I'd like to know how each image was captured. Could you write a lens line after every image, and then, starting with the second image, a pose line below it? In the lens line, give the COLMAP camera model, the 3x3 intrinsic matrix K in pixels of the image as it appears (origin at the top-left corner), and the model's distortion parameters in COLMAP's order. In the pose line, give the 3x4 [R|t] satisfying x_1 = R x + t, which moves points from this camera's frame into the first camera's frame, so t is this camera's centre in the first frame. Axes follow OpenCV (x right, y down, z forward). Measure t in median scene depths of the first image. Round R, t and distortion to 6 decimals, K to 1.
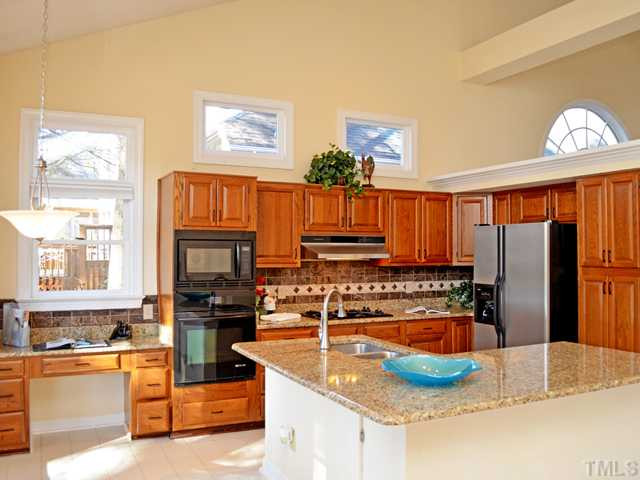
lens RADIAL K [[582.0, 0, 315.4], [0, 582.0, 240.6], [0, 0, 1]] dist [-0.044196, -0.012352]
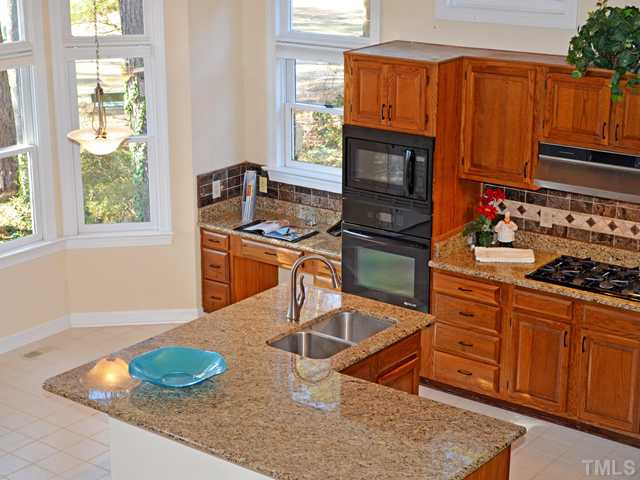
lens RADIAL K [[1252.2, 0, 276.4], [0, 1252.2, 237.7], [0, 0, 1]] dist [0.126362, 0.000000]
pose [[0.442190, 0.253281, -0.860417, 1.077273], [0.025069, 0.955435, 0.294135, -0.327605], [0.896571, -0.151633, 0.416134, 0.134637]]
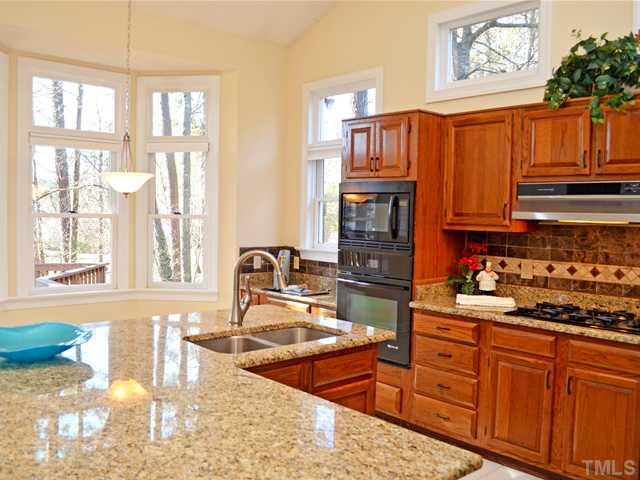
lens RADIAL K [[582.0, 0, 297.1], [0, 582.0, 239.4], [0, 0, 1]] dist [-0.044196, -0.012352]
pose [[0.273914, 0.050836, -0.960410, 0.538120], [-0.002366, 0.998635, 0.052184, 0.019731], [0.961751, -0.012022, 0.273660, 0.575040]]
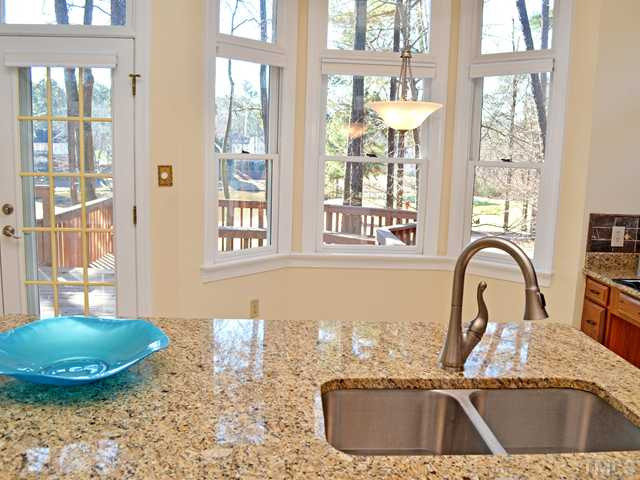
lens RADIAL K [[601.1, 0, 319.5], [0, 601.1, 240.8], [0, 0, 1]] dist [-0.080362, 0.000000]
pose [[-0.365581, 0.136162, -0.920766, 0.308199], [-0.014234, 0.988309, 0.151801, 0.017443], [0.930671, 0.068602, -0.359369, 0.708526]]
